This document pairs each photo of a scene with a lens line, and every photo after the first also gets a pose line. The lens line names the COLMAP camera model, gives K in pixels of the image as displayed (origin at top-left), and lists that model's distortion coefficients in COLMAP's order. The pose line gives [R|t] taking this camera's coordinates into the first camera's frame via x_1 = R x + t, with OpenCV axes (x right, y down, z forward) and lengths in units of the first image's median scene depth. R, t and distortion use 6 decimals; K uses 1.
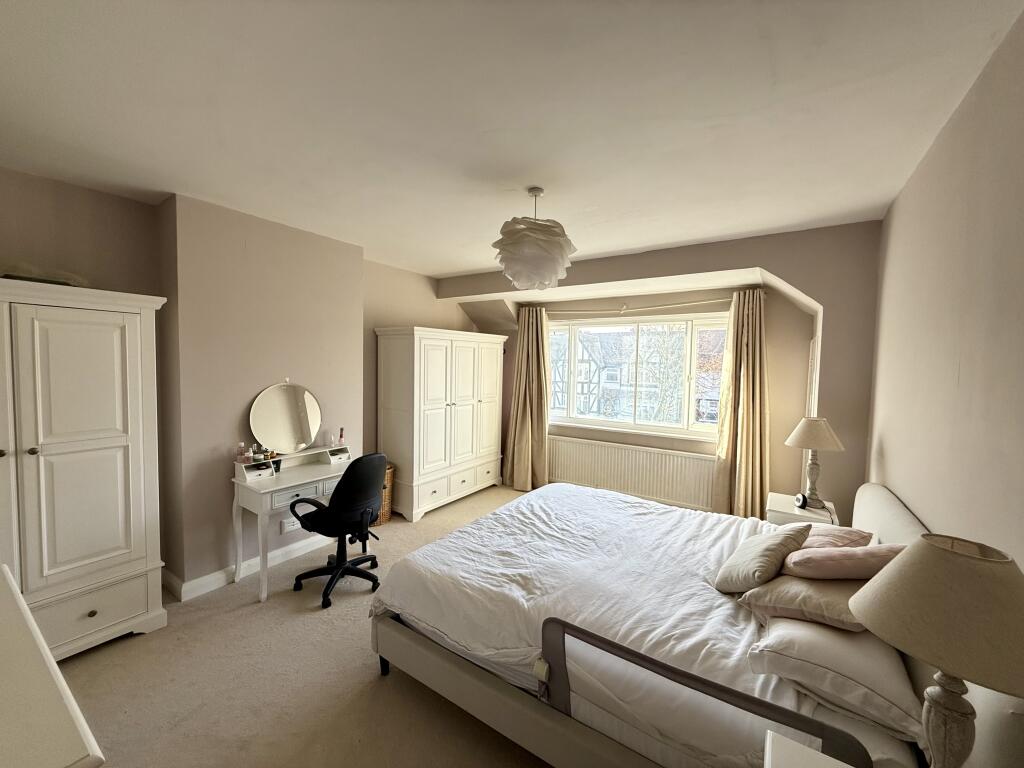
lens RADIAL K [[407.6, 0, 513.8], [0, 407.6, 416.1], [0, 0, 1]] dist [-0.046890, 0.000088]
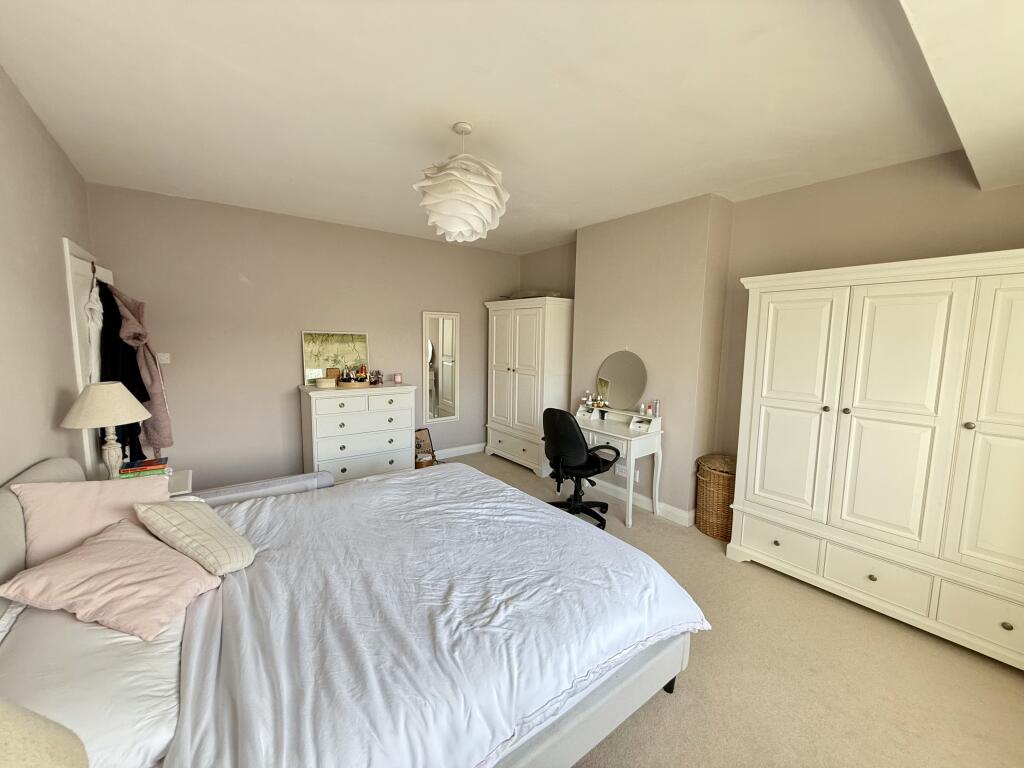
lens RADIAL K [[408.6, 0, 508.0], [0, 408.6, 384.3], [0, 0, 1]] dist [-0.000448, 0.000018]
pose [[-0.342883, 0.096764, -0.934381, 0.796280], [-0.125298, 0.981081, 0.147580, -0.131563], [0.930984, 0.167679, -0.324272, 1.232598]]
